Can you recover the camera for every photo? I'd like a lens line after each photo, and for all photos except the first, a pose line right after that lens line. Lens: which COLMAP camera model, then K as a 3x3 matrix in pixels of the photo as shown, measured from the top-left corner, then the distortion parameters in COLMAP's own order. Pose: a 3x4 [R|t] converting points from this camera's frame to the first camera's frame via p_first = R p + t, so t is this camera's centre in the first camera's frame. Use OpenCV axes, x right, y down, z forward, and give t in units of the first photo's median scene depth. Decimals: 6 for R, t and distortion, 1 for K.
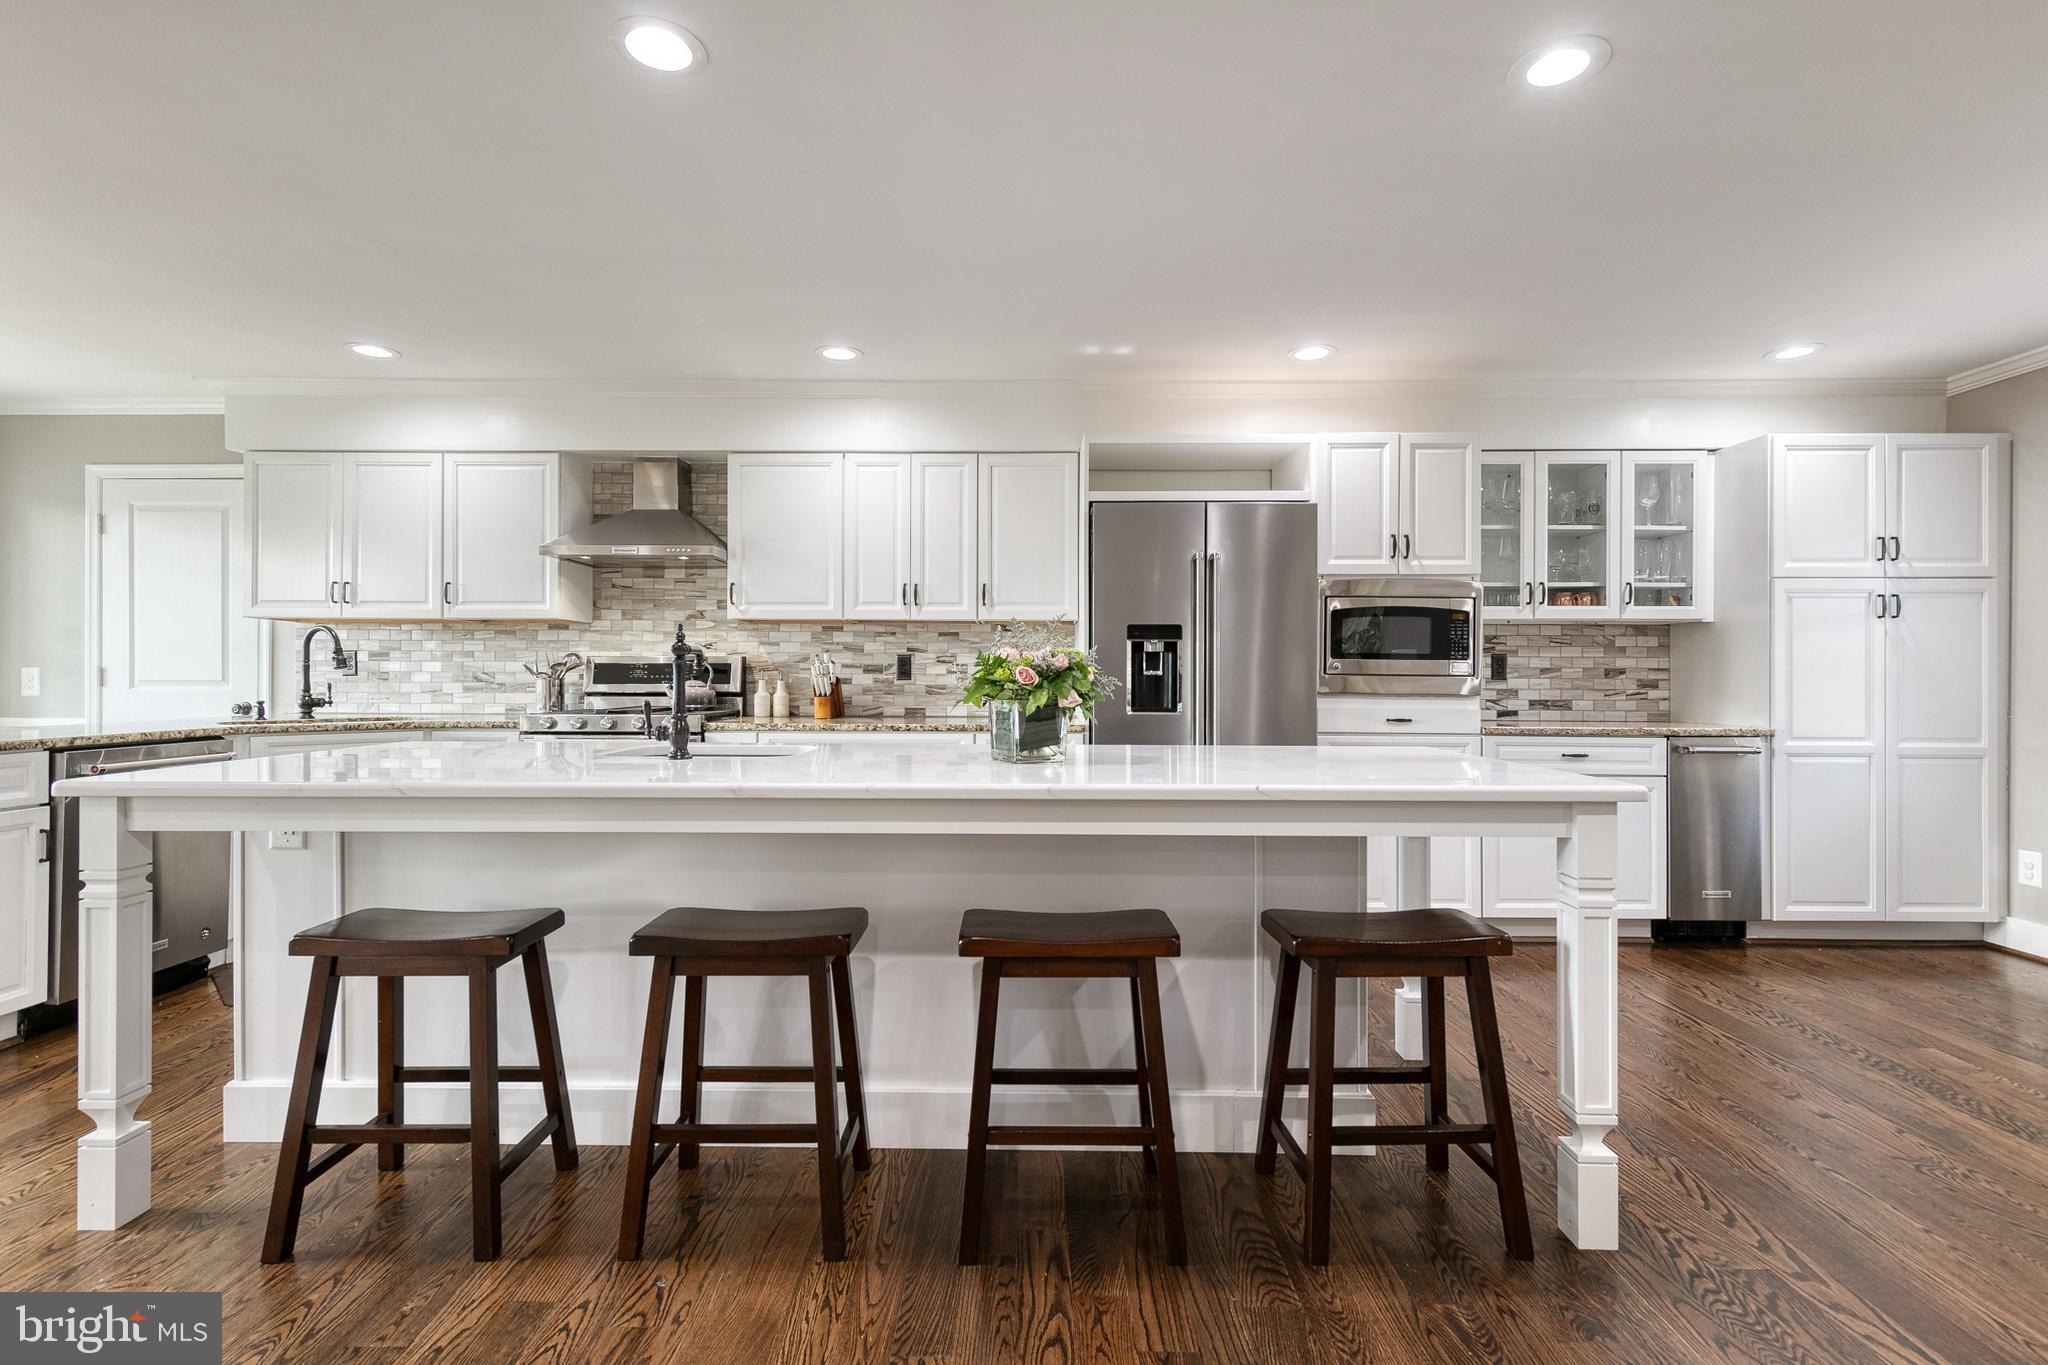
lens RADIAL K [[946.9, 0, 1024.0], [0, 946.9, 682.5], [0, 0, 1]] dist [0.001952, -0.000039]
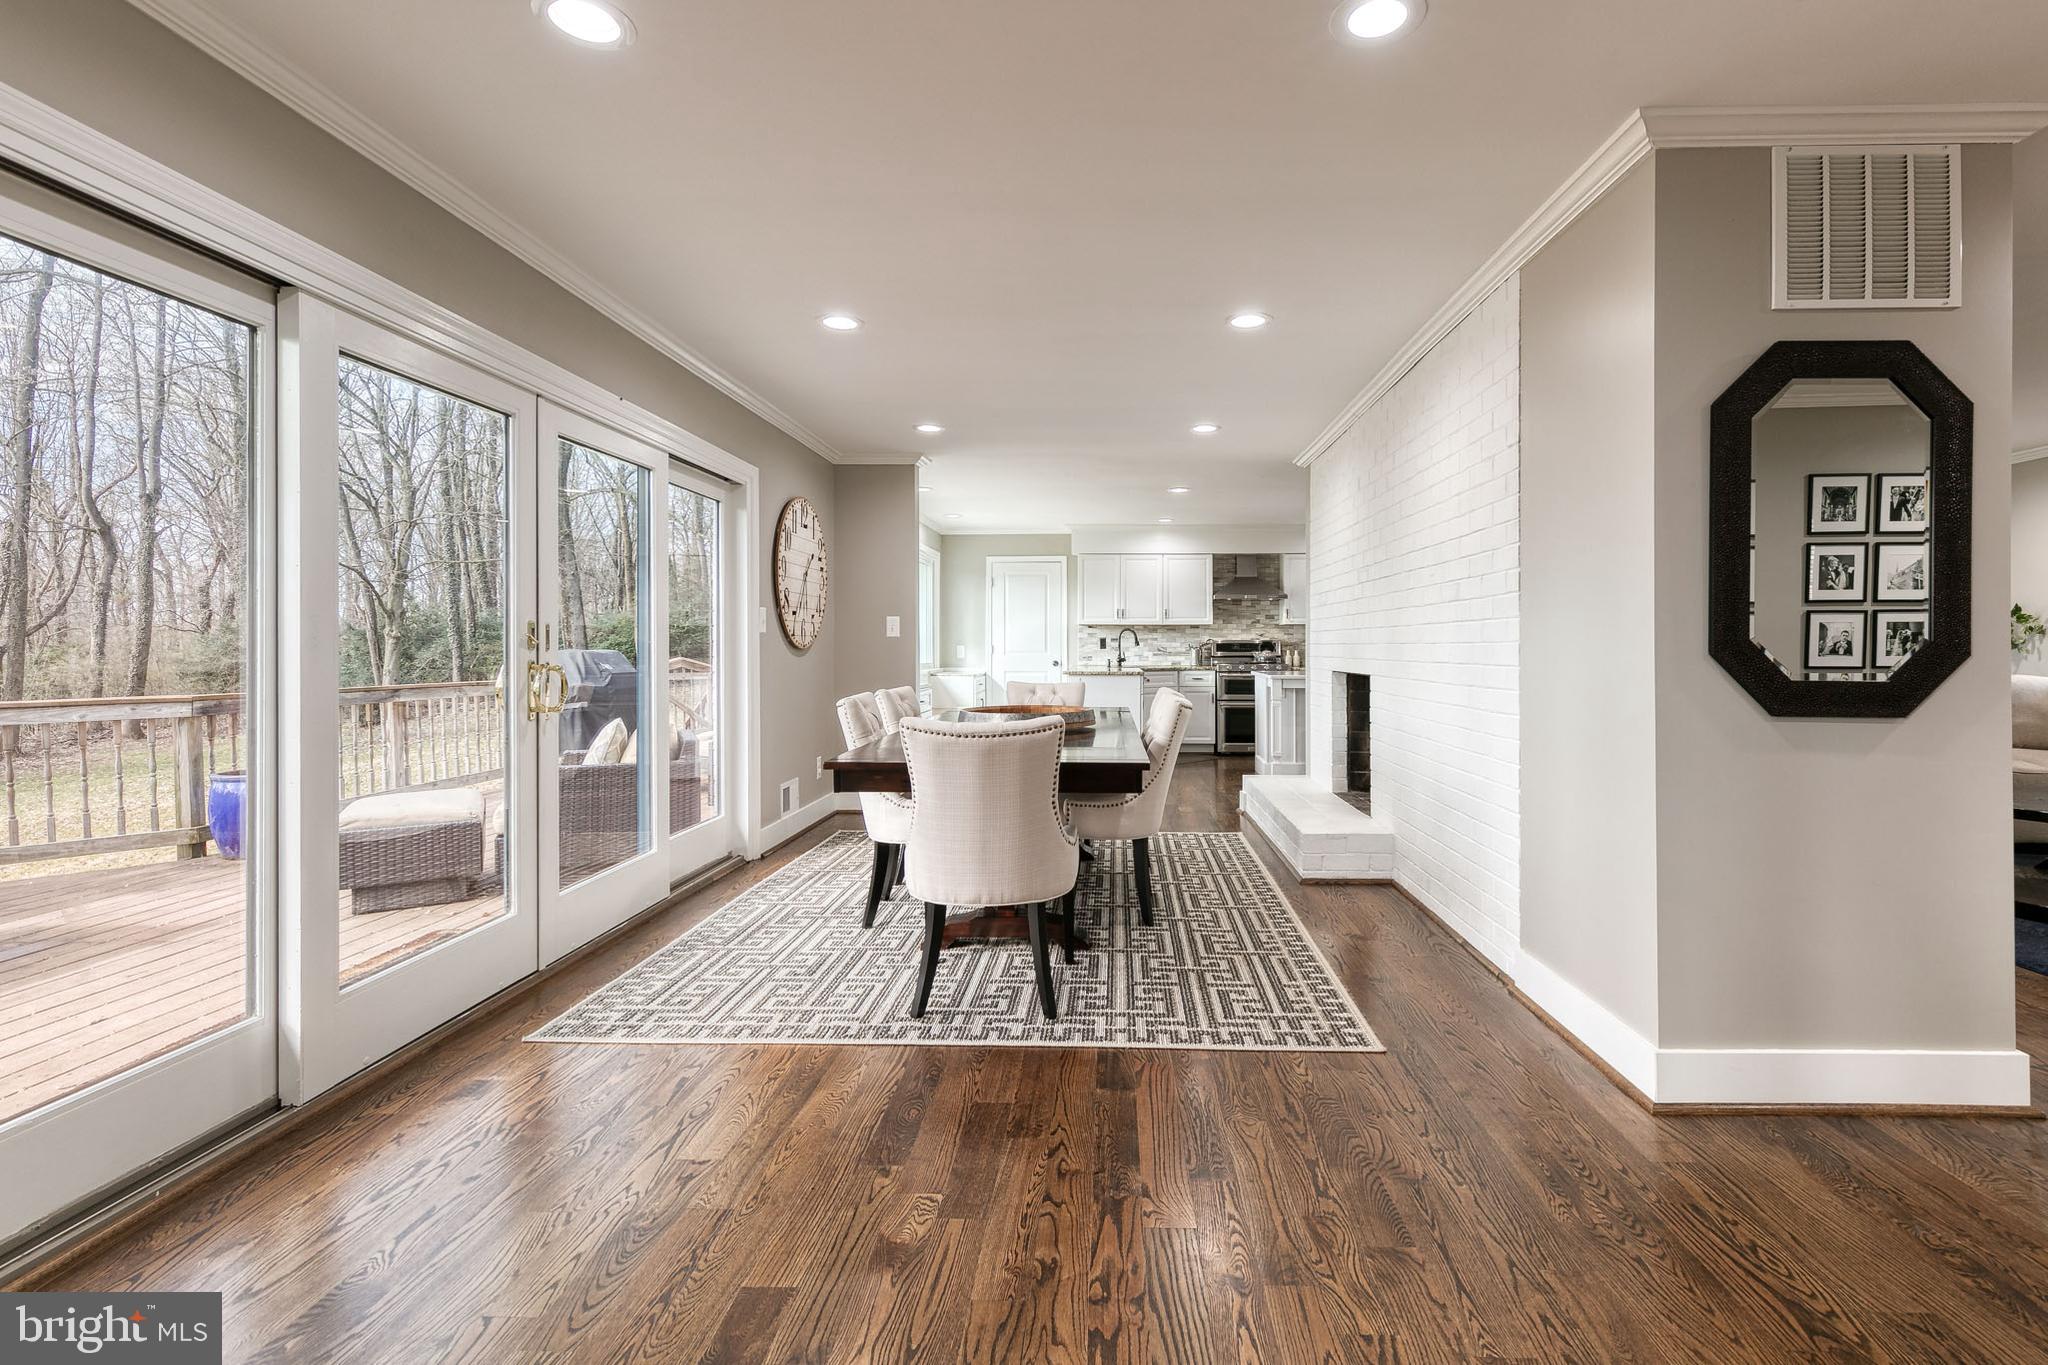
lens RADIAL K [[947.4, 0, 1088.9], [0, 947.4, 640.3], [0, 0, 1]] dist [0.004041, -0.000343]
pose [[0.999911, -0.003786, -0.012779, -0.744823], [0.003629, 0.999918, -0.012283, -0.000063], [0.012824, 0.012235, 0.999843, -1.319490]]
